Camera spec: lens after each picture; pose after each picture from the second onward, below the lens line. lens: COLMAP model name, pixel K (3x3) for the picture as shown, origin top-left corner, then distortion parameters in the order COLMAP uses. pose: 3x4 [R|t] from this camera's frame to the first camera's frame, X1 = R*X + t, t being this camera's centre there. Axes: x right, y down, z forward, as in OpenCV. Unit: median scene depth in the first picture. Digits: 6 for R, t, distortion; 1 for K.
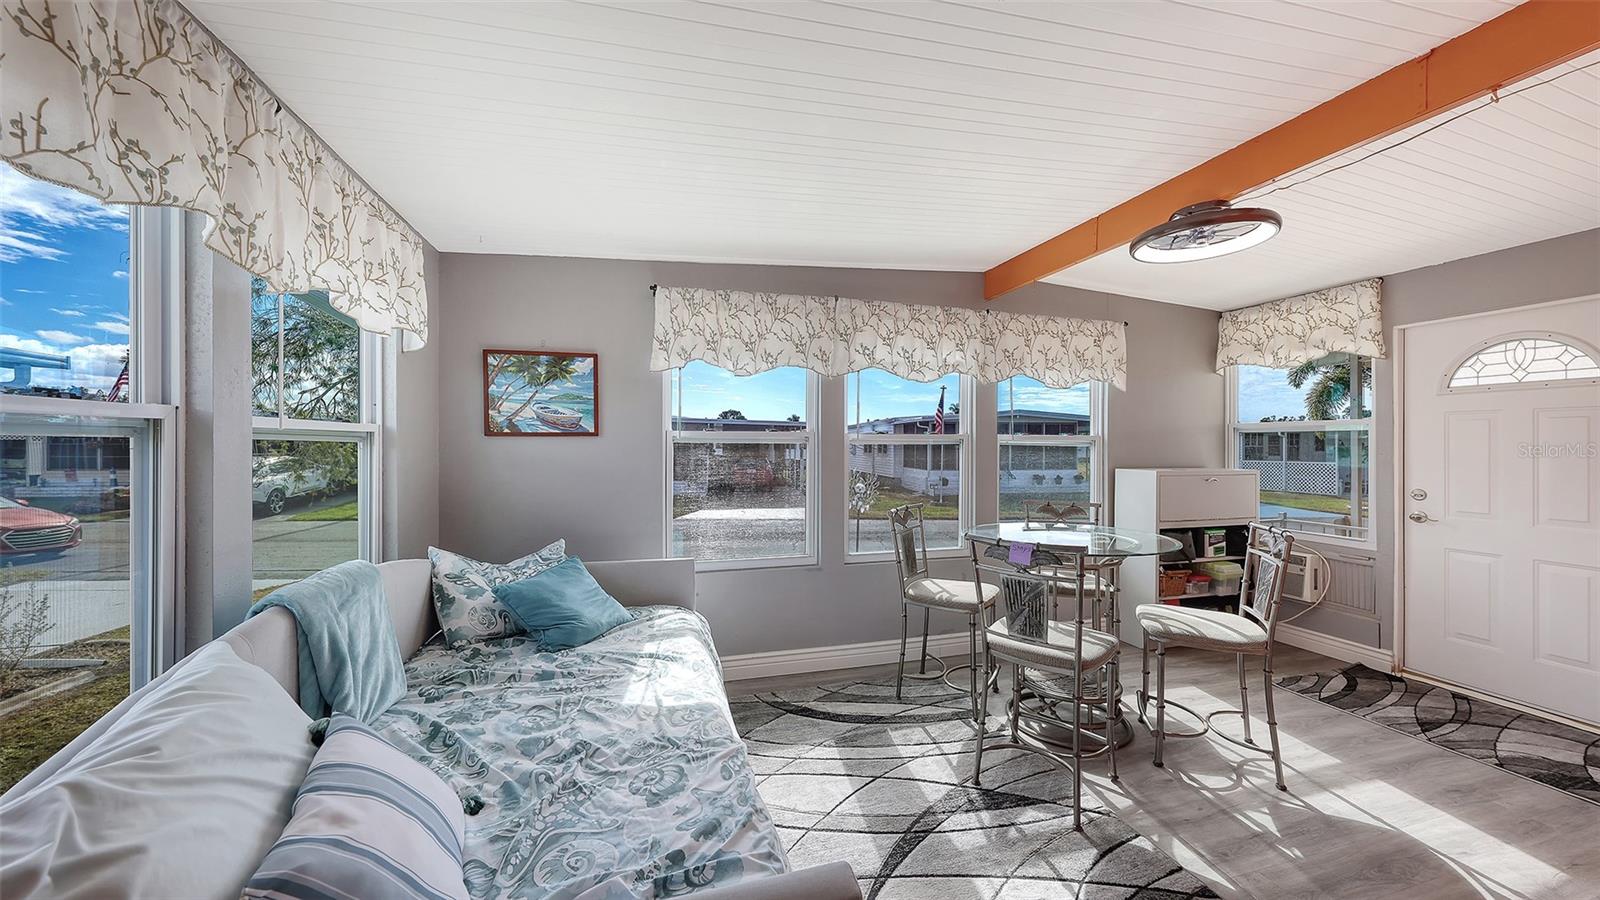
lens RADIAL K [[552.2, 0, 799.8], [0, 552.2, 442.7], [0, 0, 1]] dist [0.000039, 0.000011]
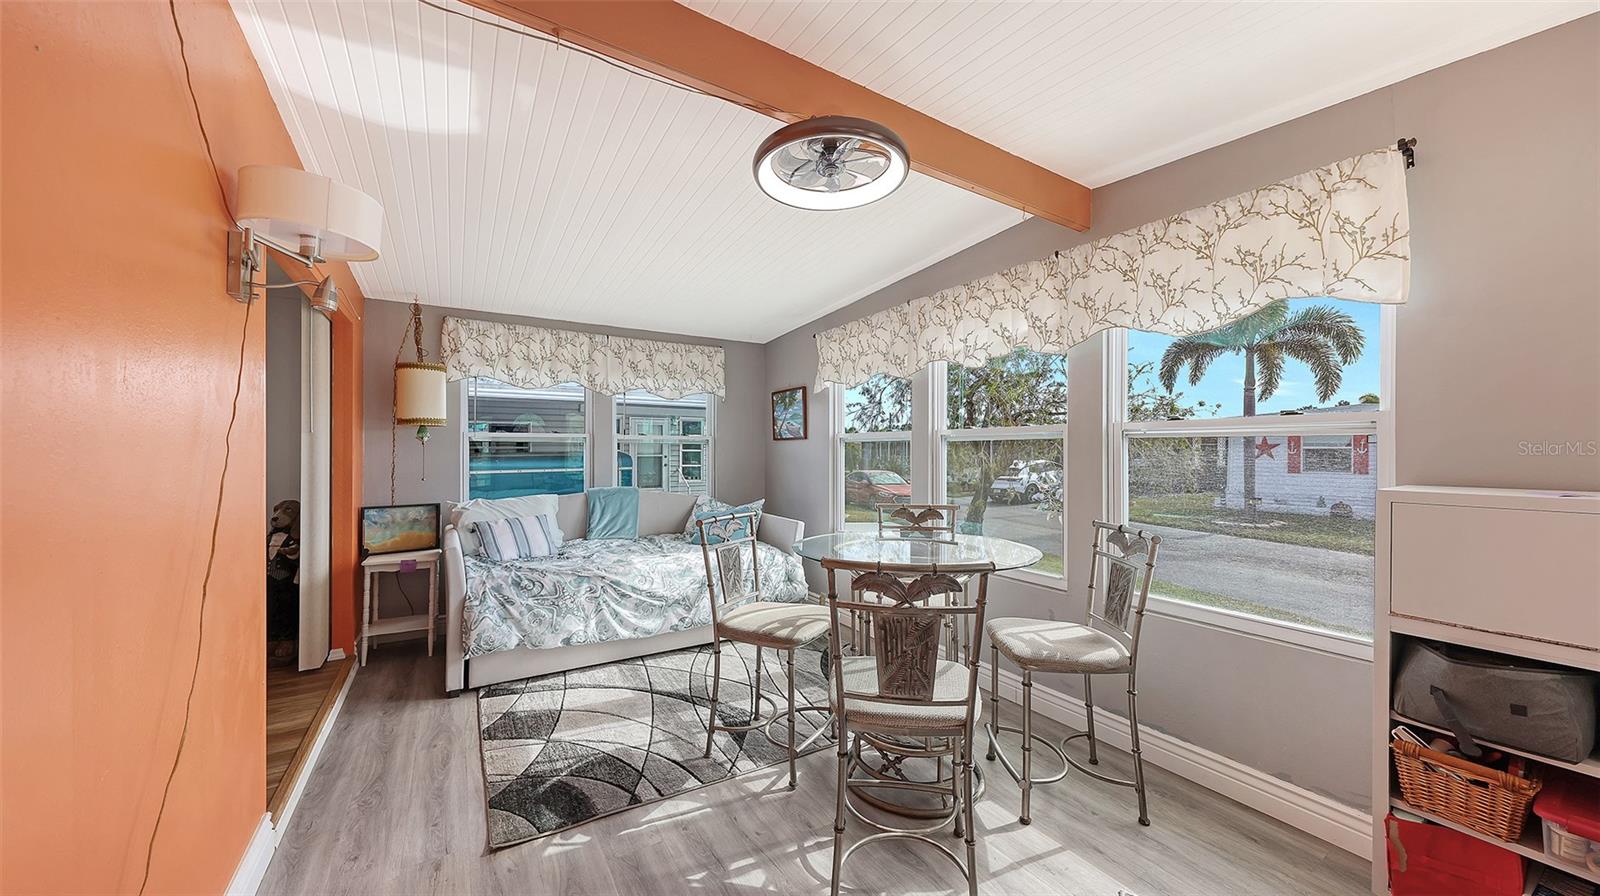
lens RADIAL K [[552.2, 0, 802.9], [0, 552.2, 446.9], [0, 0, 1]] dist [0.000039, 0.000011]
pose [[0.273364, -0.007456, -0.961882, 1.171025], [0.013460, 0.999902, -0.003925, 0.016853], [0.961817, -0.011874, 0.273437, 0.593103]]
